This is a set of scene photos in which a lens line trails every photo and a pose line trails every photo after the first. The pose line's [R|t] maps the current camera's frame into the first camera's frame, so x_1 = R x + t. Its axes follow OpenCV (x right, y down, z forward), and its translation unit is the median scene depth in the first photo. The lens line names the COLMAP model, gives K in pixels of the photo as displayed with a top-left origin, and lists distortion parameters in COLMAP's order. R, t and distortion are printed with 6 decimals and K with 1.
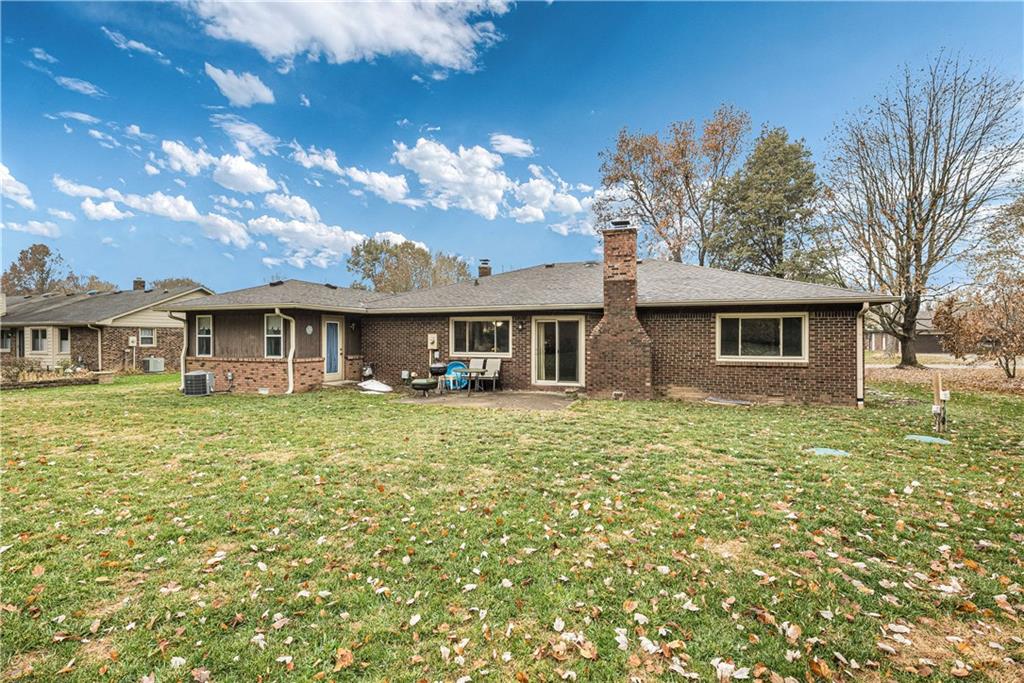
lens RADIAL K [[501.6, 0, 512.3], [0, 501.6, 341.9], [0, 0, 1]] dist [-0.001908, -0.000027]
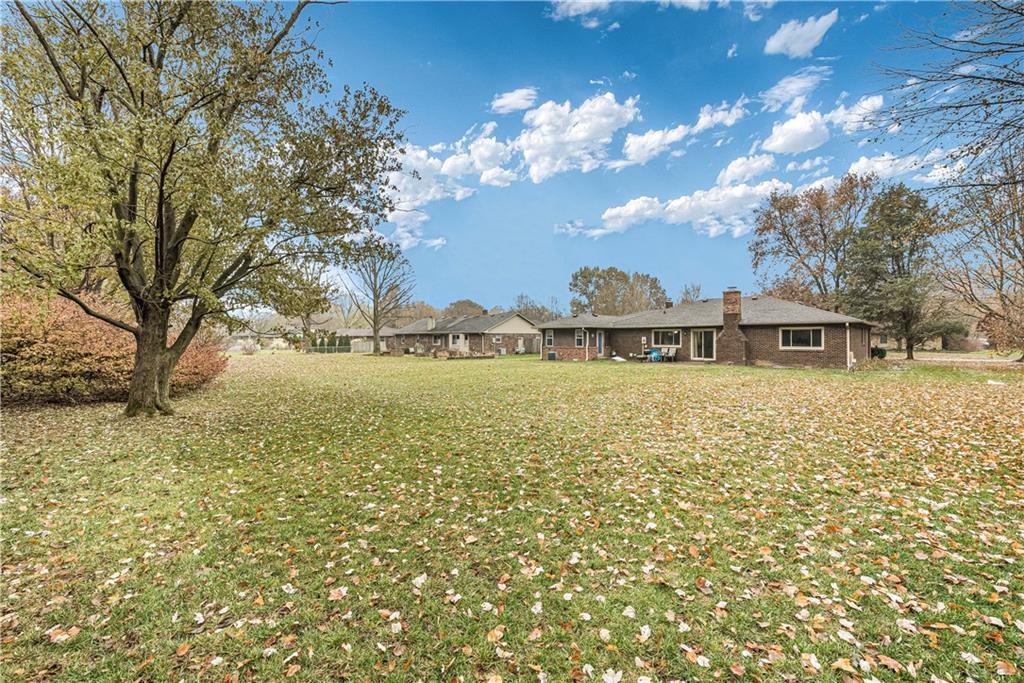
lens RADIAL K [[400.8, 0, 513.0], [0, 400.8, 339.1], [0, 0, 1]] dist [0.000690, -0.002844]
pose [[0.906422, -0.002021, -0.422368, 0.074639], [0.000656, 0.999994, -0.003376, -0.000333], [0.422373, 0.002783, 0.906418, -0.953002]]
